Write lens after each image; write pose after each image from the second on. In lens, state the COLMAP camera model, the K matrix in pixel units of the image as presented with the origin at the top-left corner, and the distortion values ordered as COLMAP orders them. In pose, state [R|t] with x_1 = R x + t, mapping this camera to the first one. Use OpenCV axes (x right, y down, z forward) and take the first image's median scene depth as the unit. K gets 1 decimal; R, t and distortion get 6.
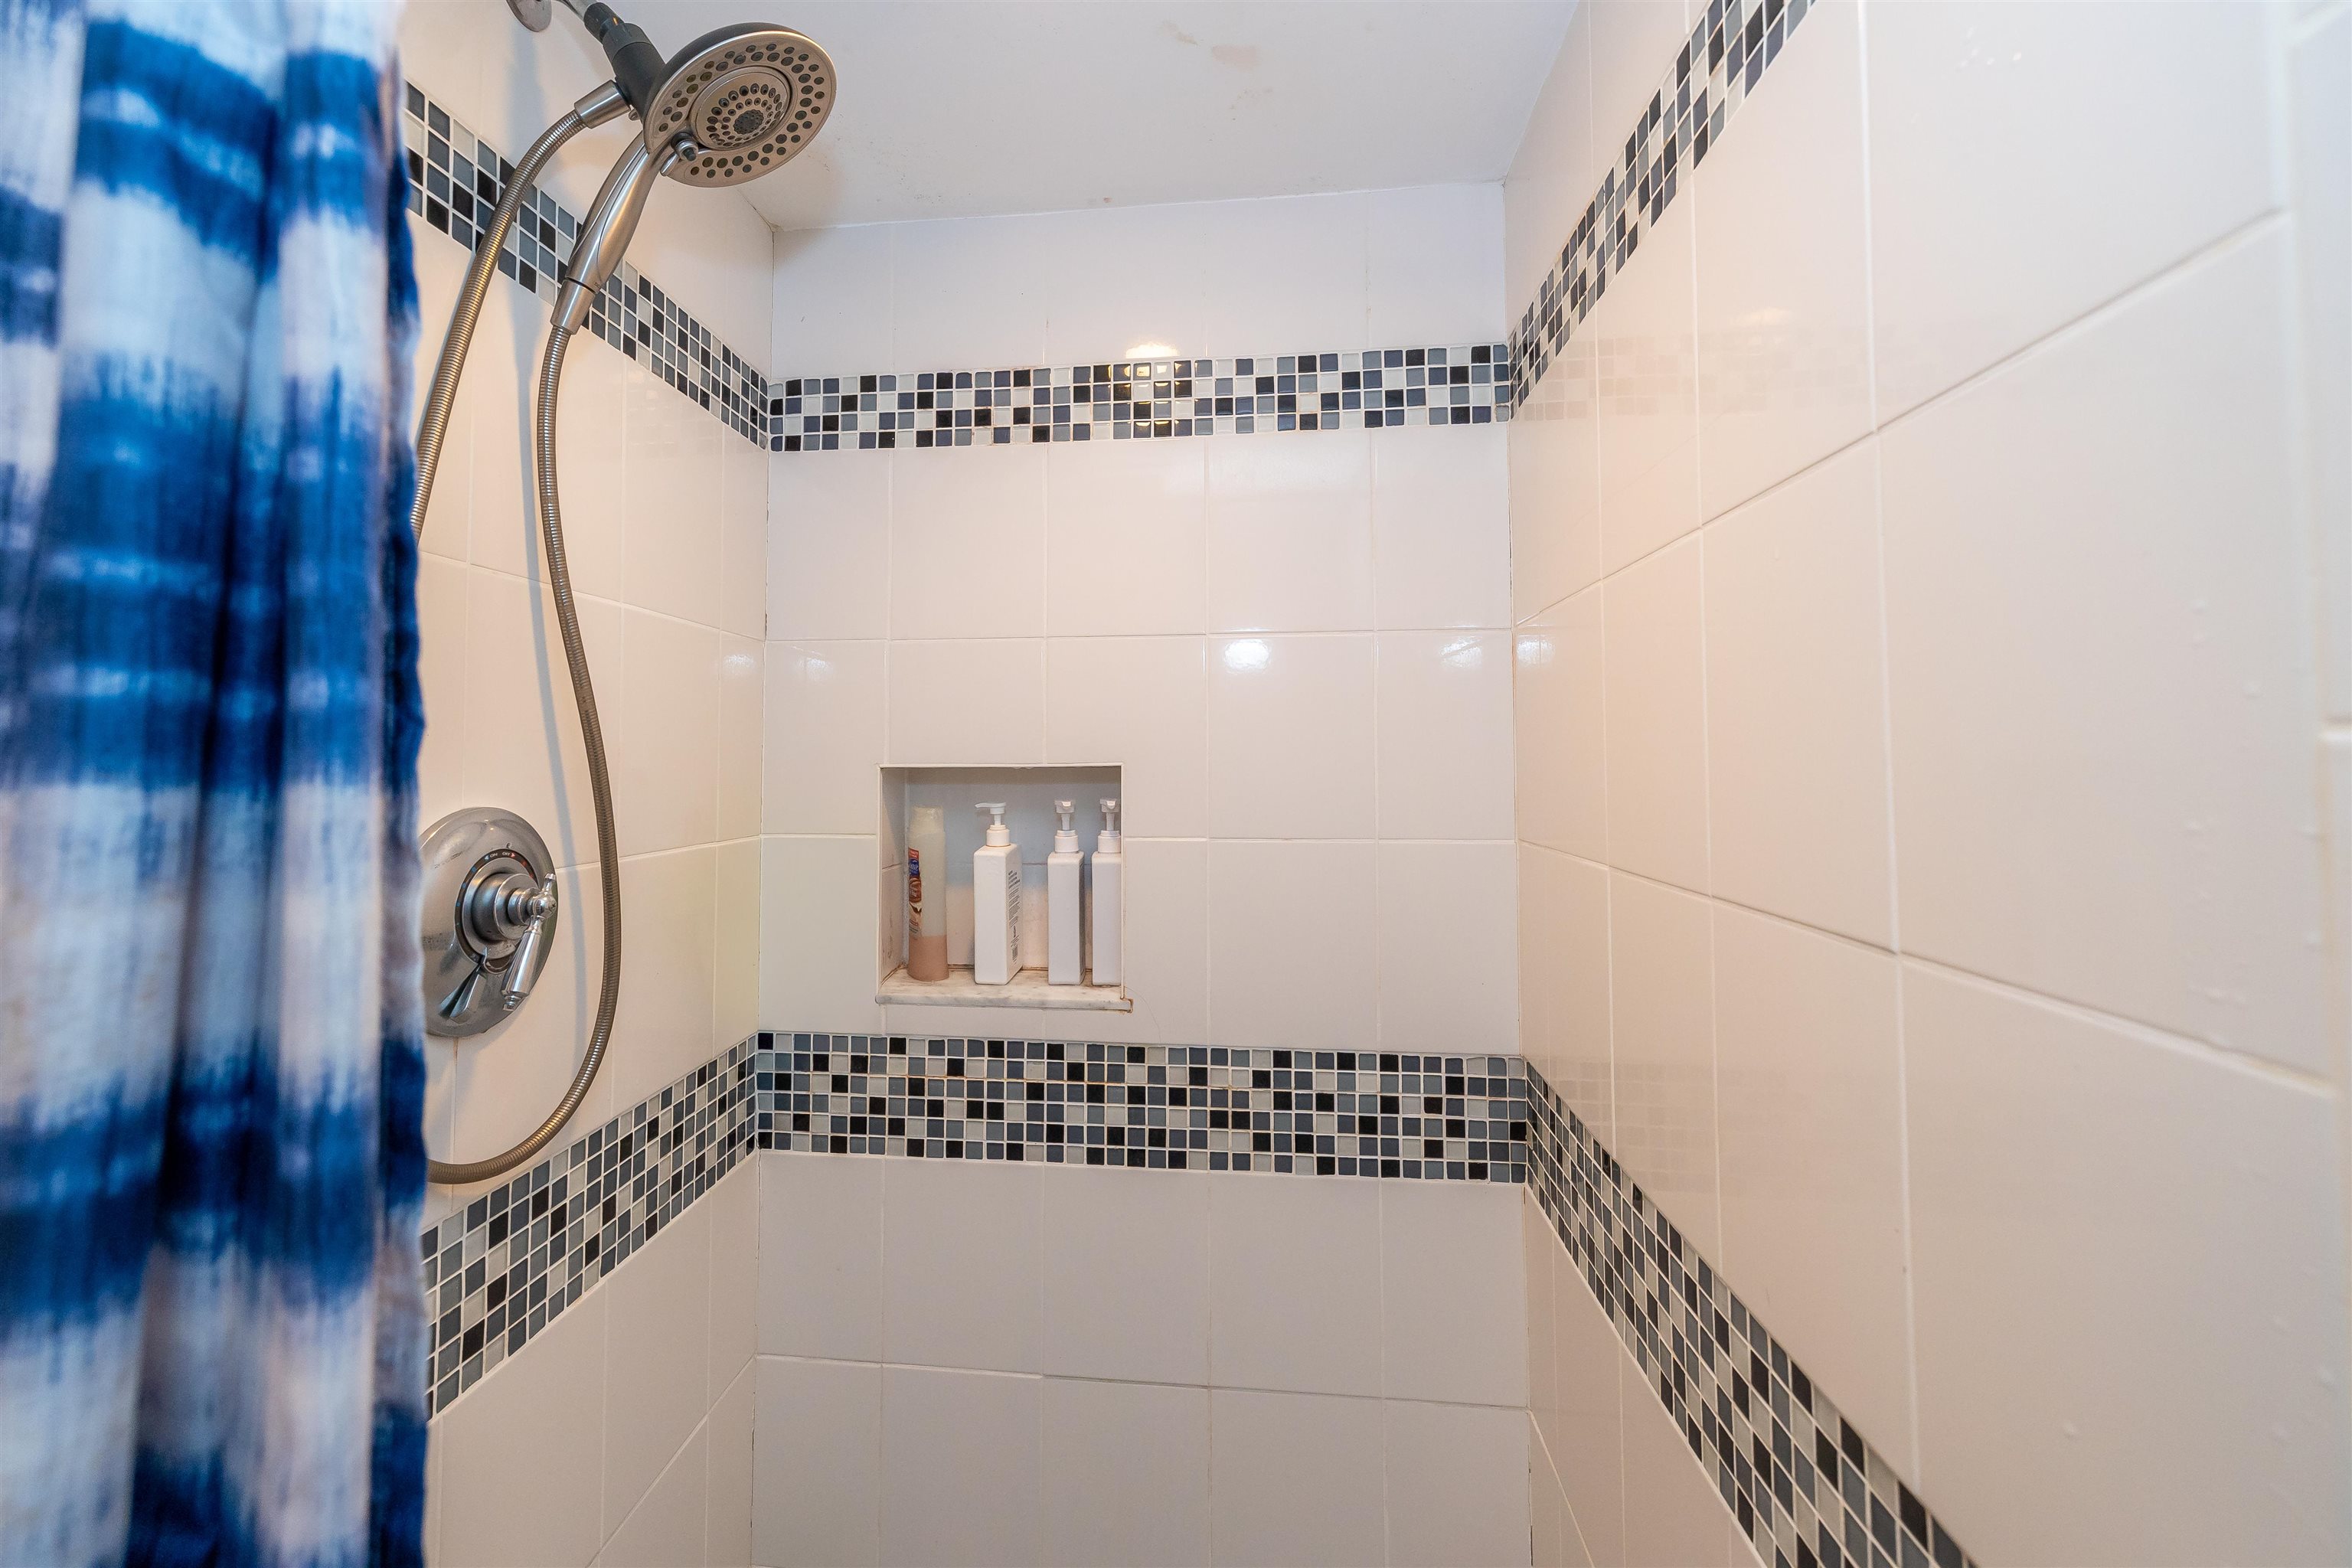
lens RADIAL K [[1007.1, 0, 1168.6], [0, 1007.1, 773.1], [0, 0, 1]] dist [-0.000963, 0.000695]
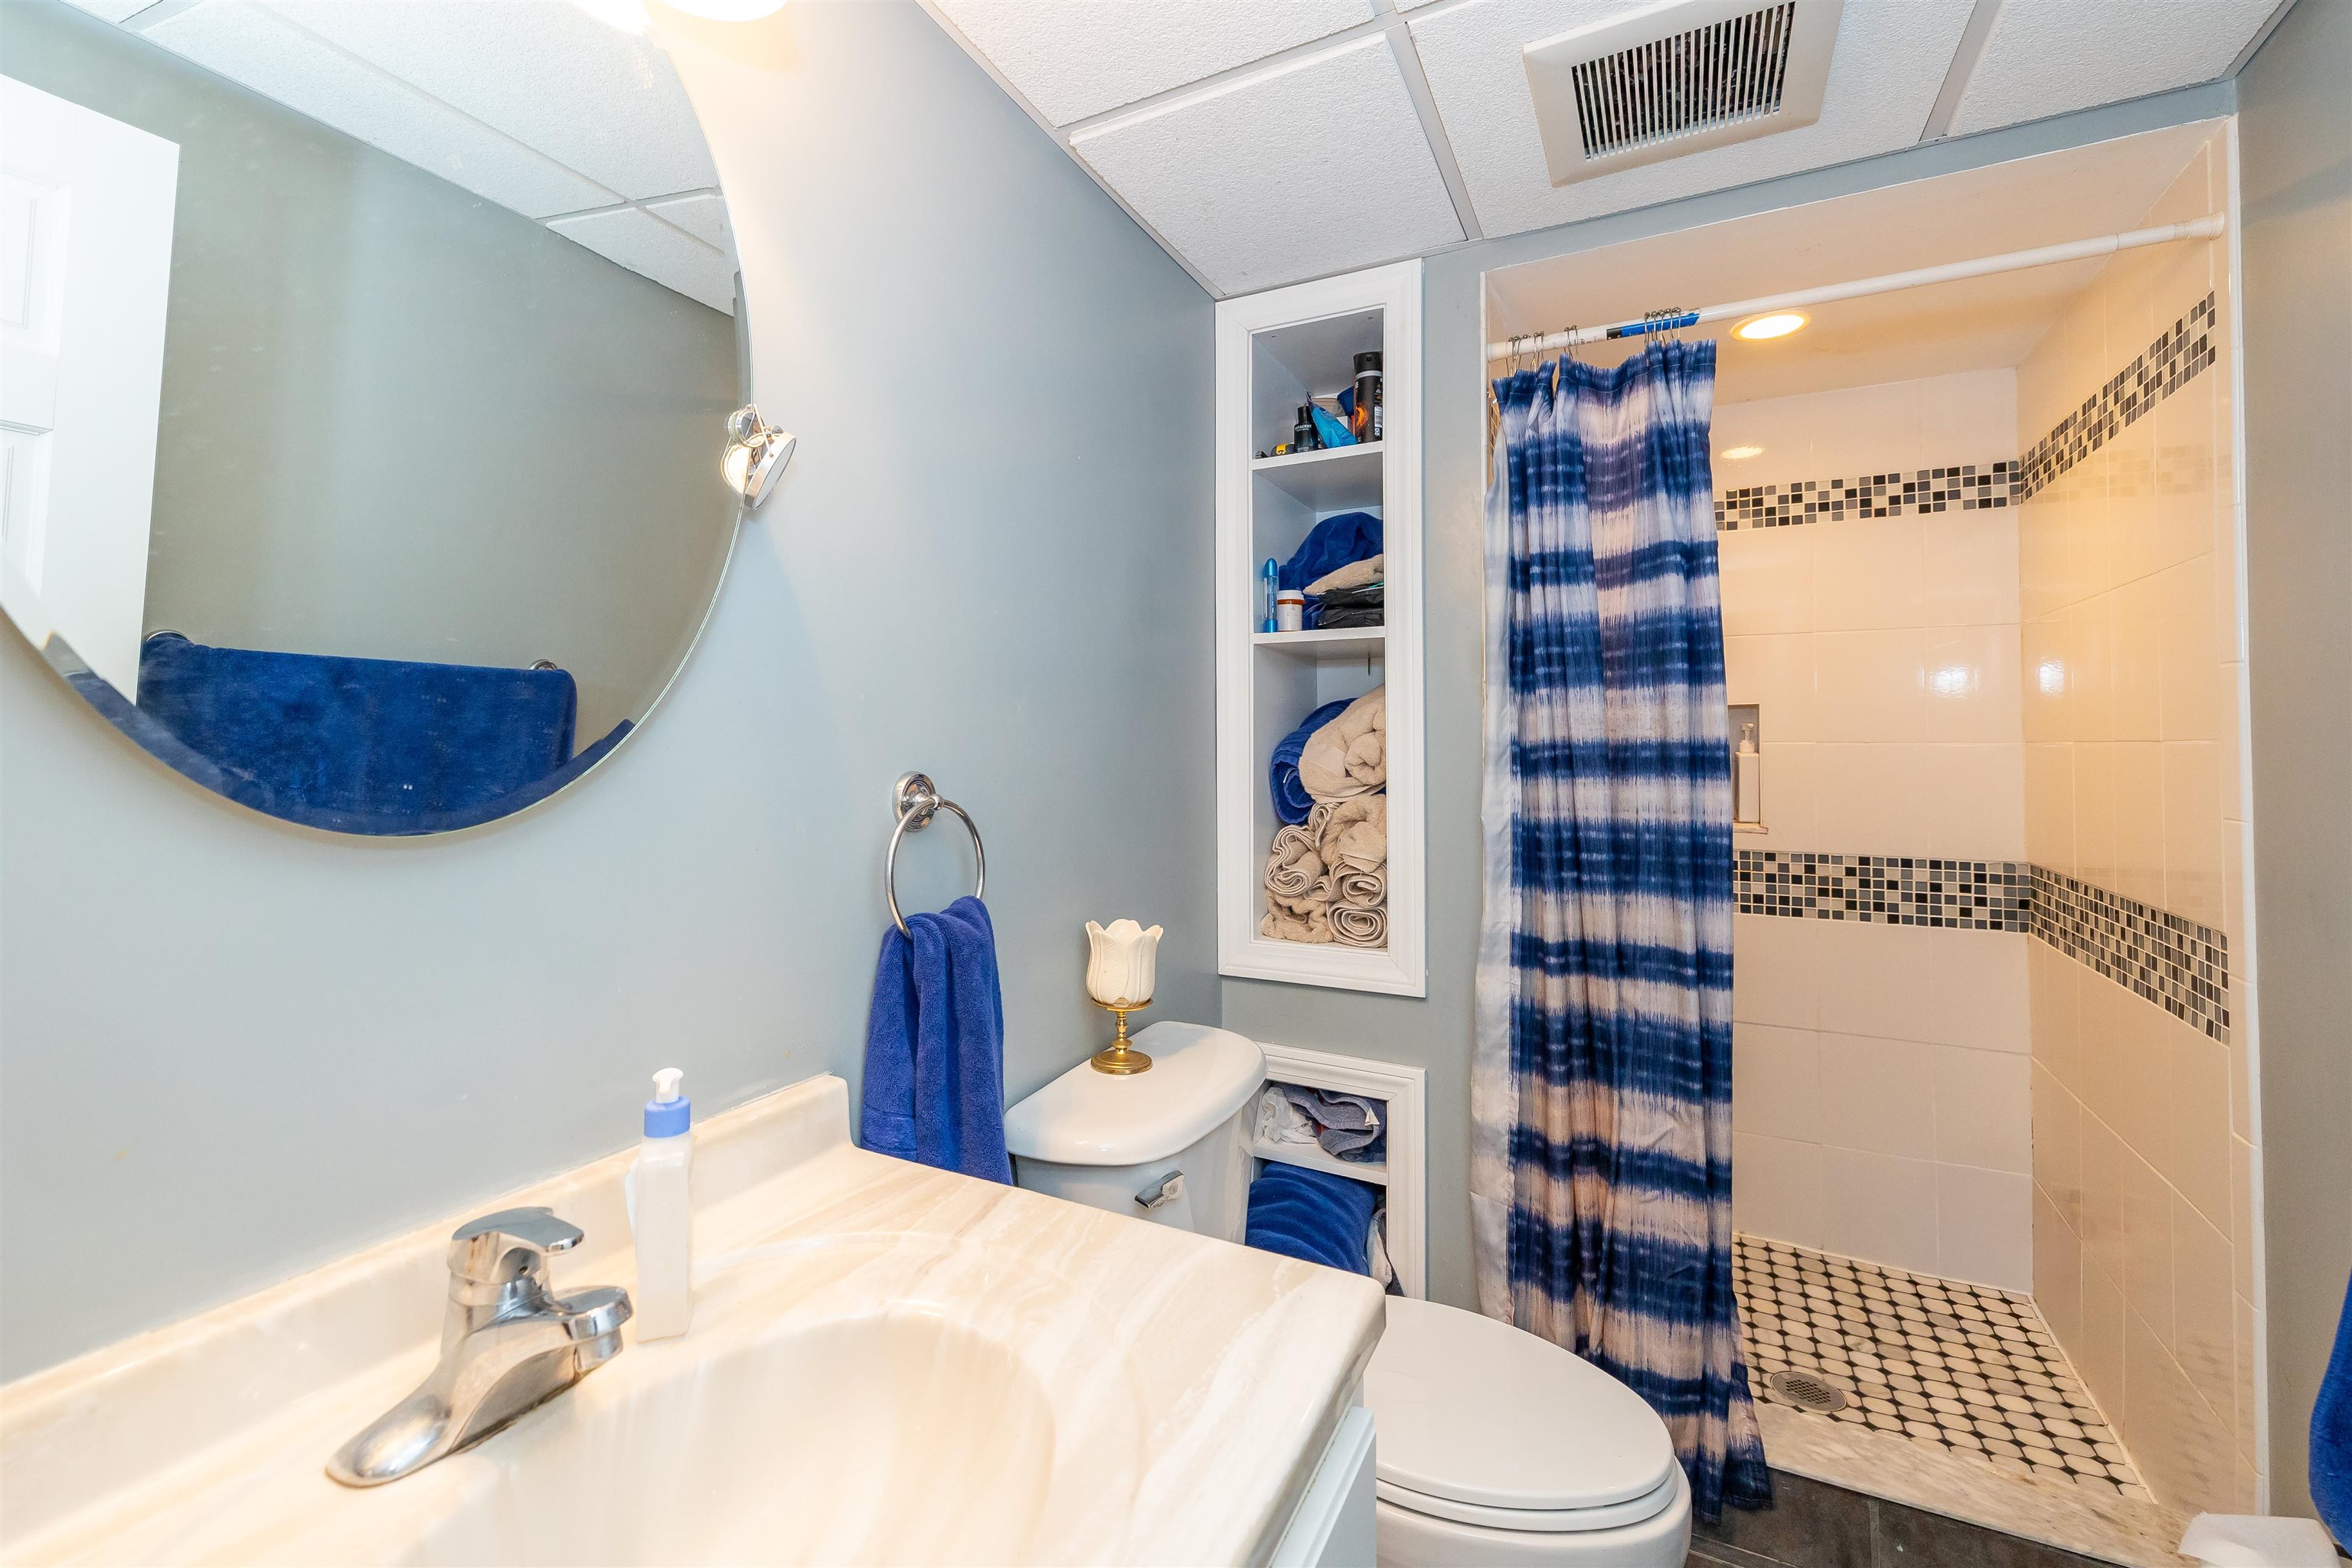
lens RADIAL K [[1007.1, 0, 1158.3], [0, 1007.1, 738.8], [0, 0, 1]] dist [-0.000963, 0.000695]
pose [[0.920806, 0.006547, -0.389967, -0.358525], [-0.011461, 0.999882, -0.010275, 0.092657], [0.389854, 0.013931, 0.920771, -1.200108]]
